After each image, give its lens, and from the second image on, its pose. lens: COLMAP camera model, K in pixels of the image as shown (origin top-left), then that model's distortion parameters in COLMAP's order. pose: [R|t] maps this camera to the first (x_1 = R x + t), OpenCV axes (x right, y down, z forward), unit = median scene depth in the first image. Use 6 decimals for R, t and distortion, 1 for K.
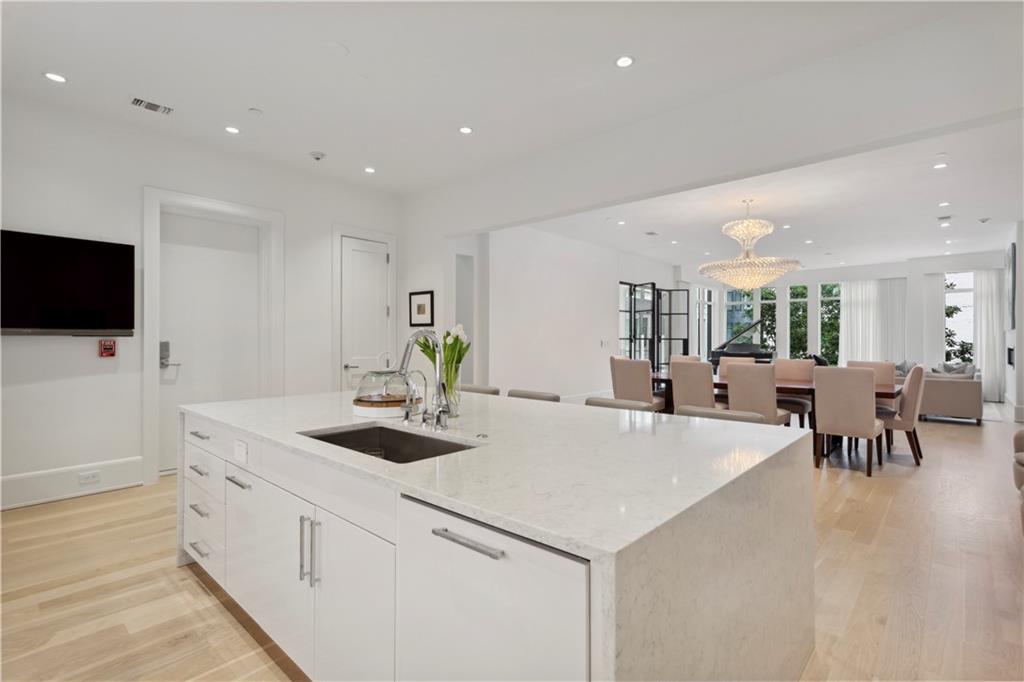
lens RADIAL K [[492.6, 0, 509.1], [0, 492.6, 331.3], [0, 0, 1]] dist [-0.000096, 0.000229]
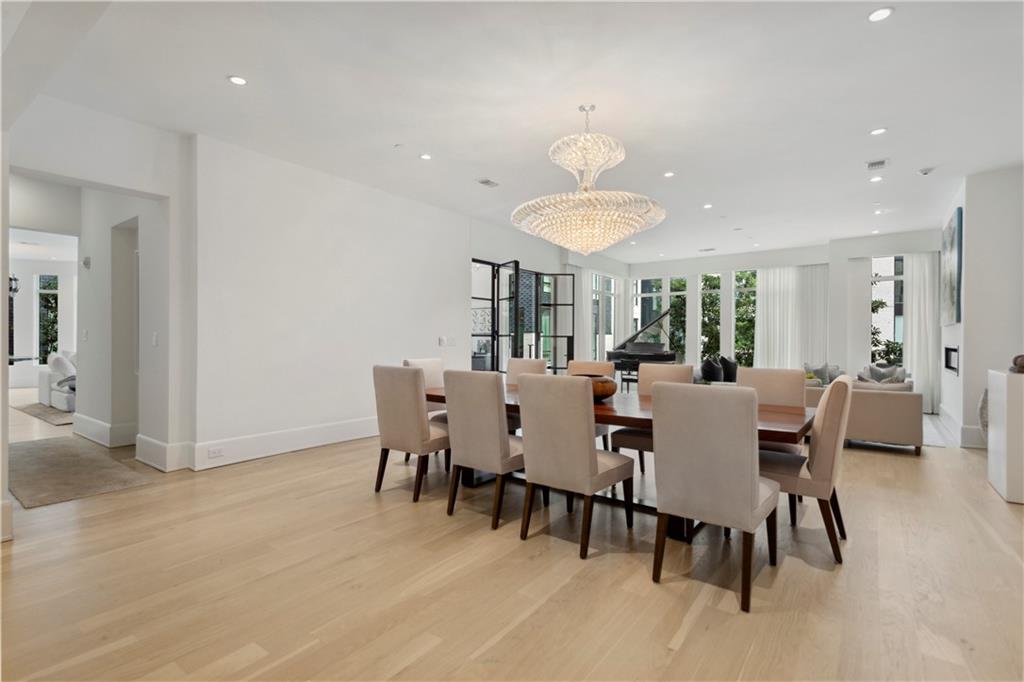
lens RADIAL K [[494.9, 0, 512.6], [0, 494.9, 334.3], [0, 0, 1]] dist [0.000545, -0.000271]
pose [[0.994348, 0.003300, 0.106123, 0.207769], [-0.003909, 0.999977, 0.005525, 0.009377], [-0.106102, -0.005908, 0.994338, 0.249483]]
